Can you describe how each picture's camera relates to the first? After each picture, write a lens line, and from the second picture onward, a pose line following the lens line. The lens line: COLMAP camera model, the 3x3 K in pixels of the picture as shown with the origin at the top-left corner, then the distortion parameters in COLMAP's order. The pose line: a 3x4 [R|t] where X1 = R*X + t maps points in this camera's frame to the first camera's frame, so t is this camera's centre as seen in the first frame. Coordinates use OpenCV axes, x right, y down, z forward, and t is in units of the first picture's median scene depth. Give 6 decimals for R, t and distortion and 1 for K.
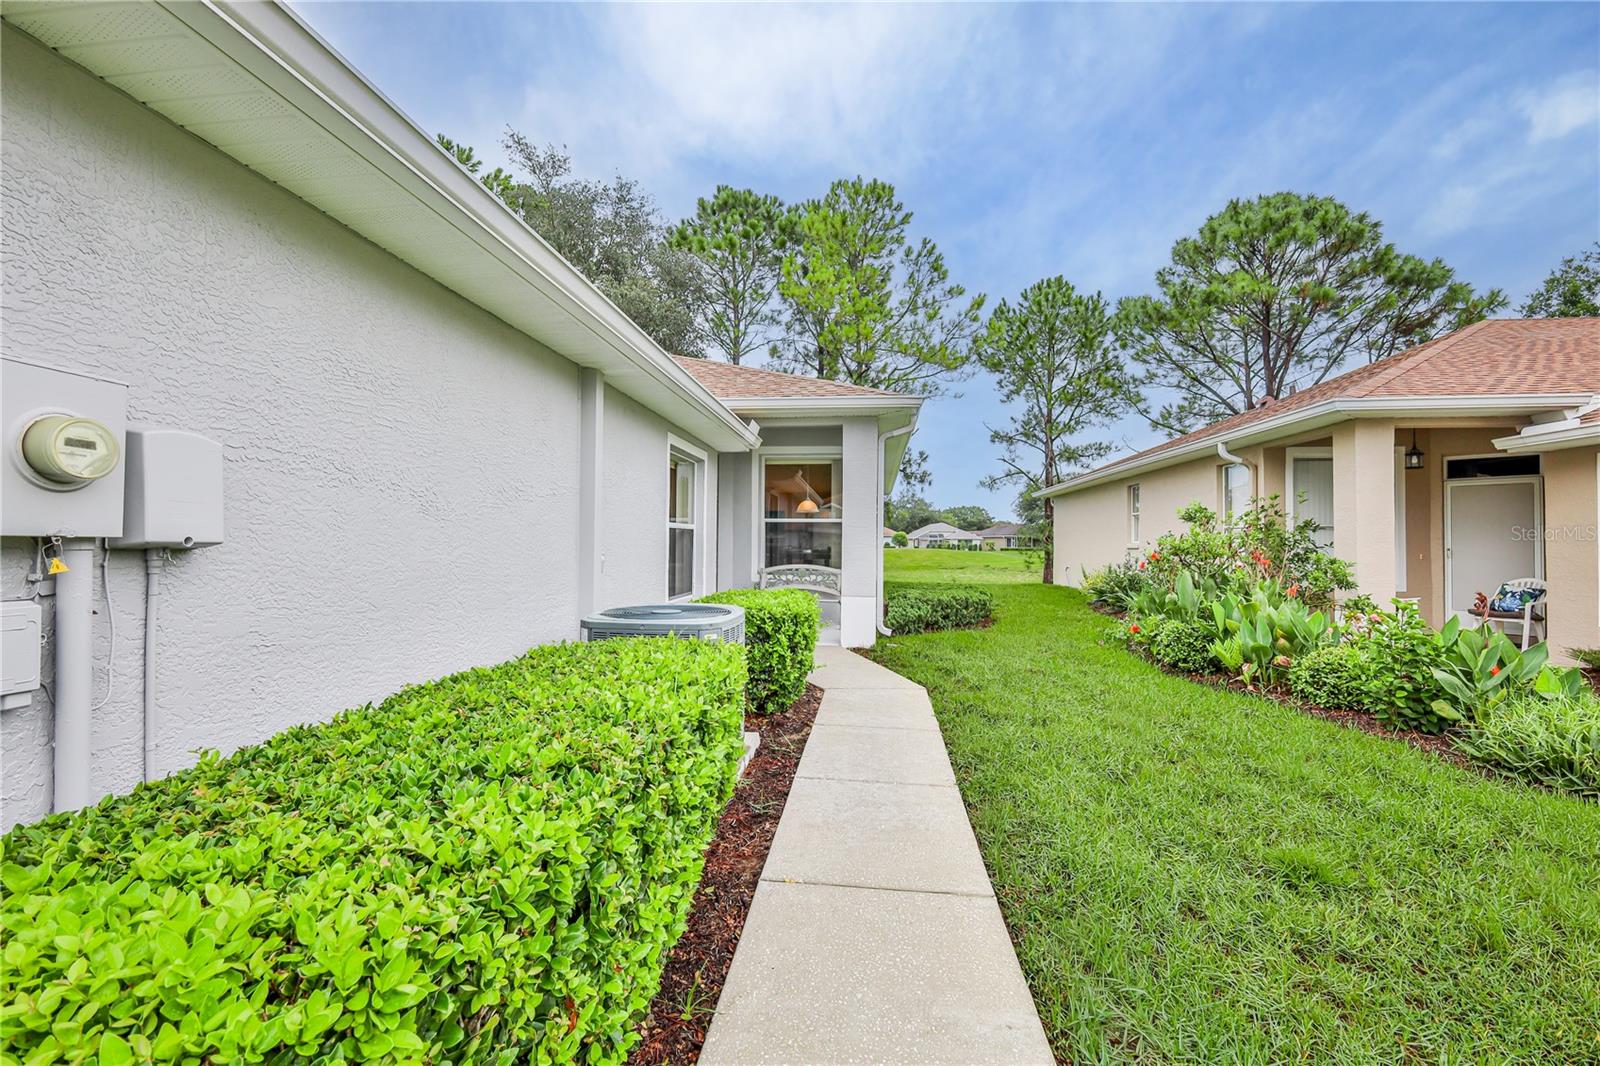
lens RADIAL K [[654.4, 0, 821.1], [0, 654.4, 528.5], [0, 0, 1]] dist [0.000664, 0.000108]
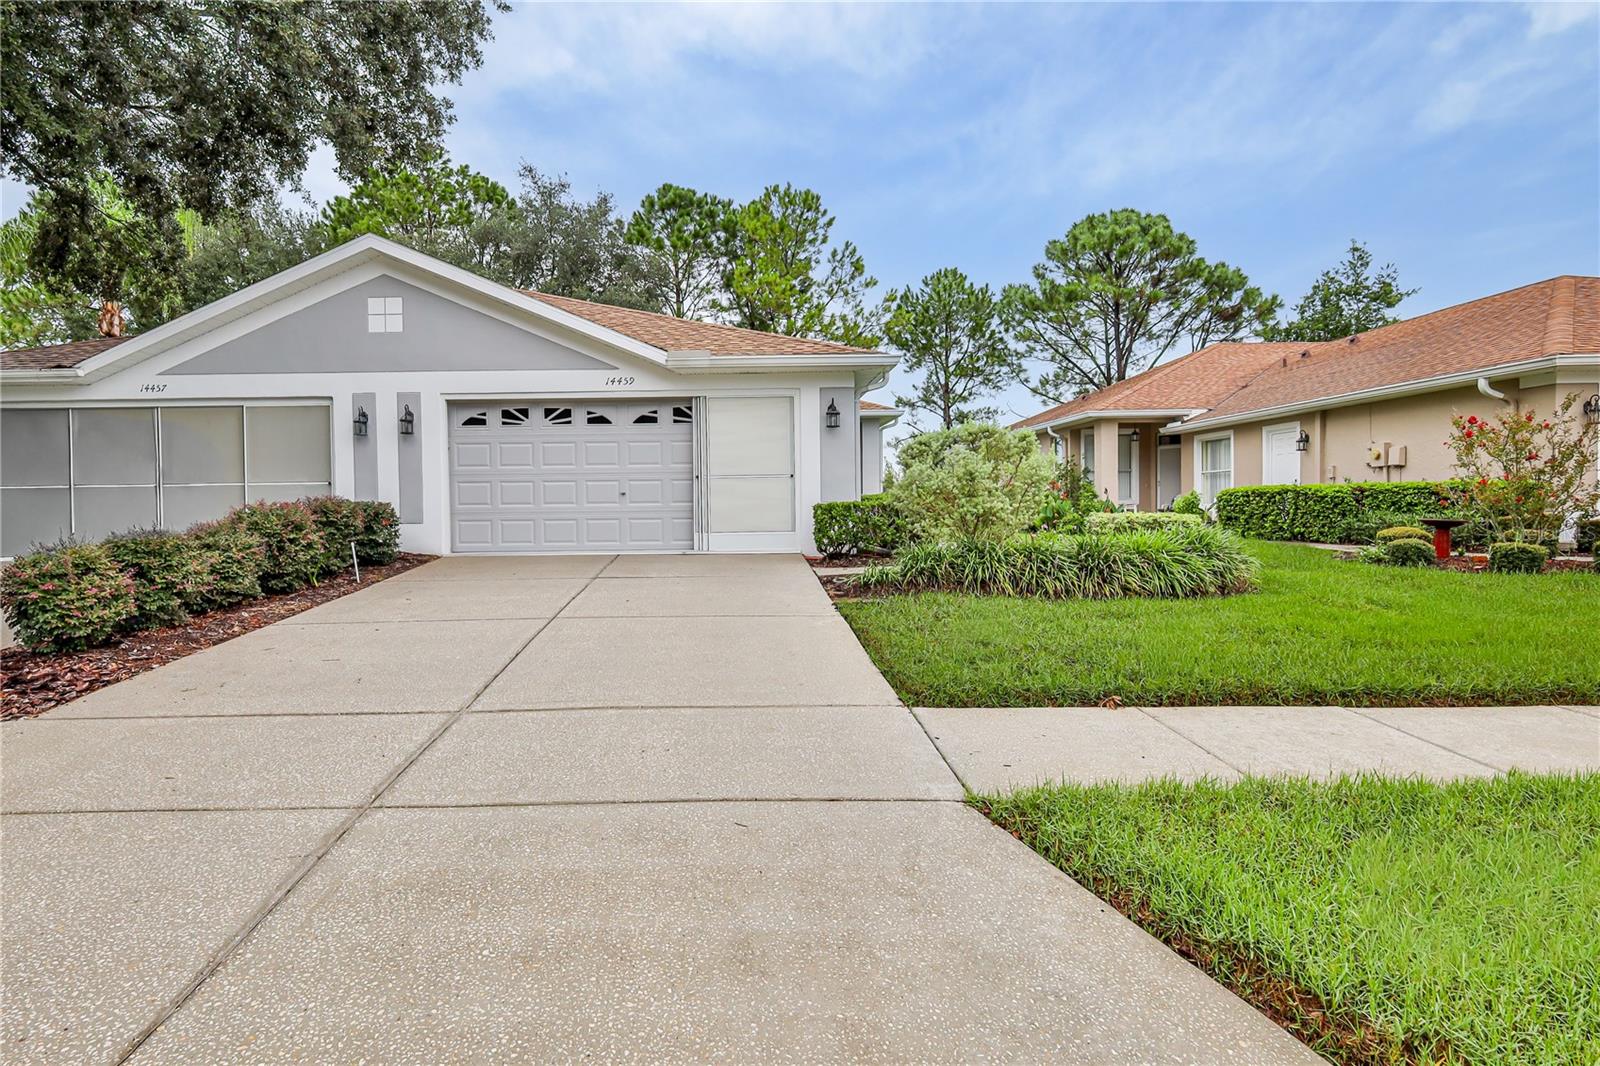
lens RADIAL K [[634.9, 0, 795.6], [0, 634.9, 513.0], [0, 0, 1]] dist [0.002016, 0.000117]
pose [[0.994157, -0.021929, 0.105697, -0.057586], [0.017739, 0.999025, 0.040418, 0.005506], [-0.106480, -0.038307, 0.993577, -0.138799]]
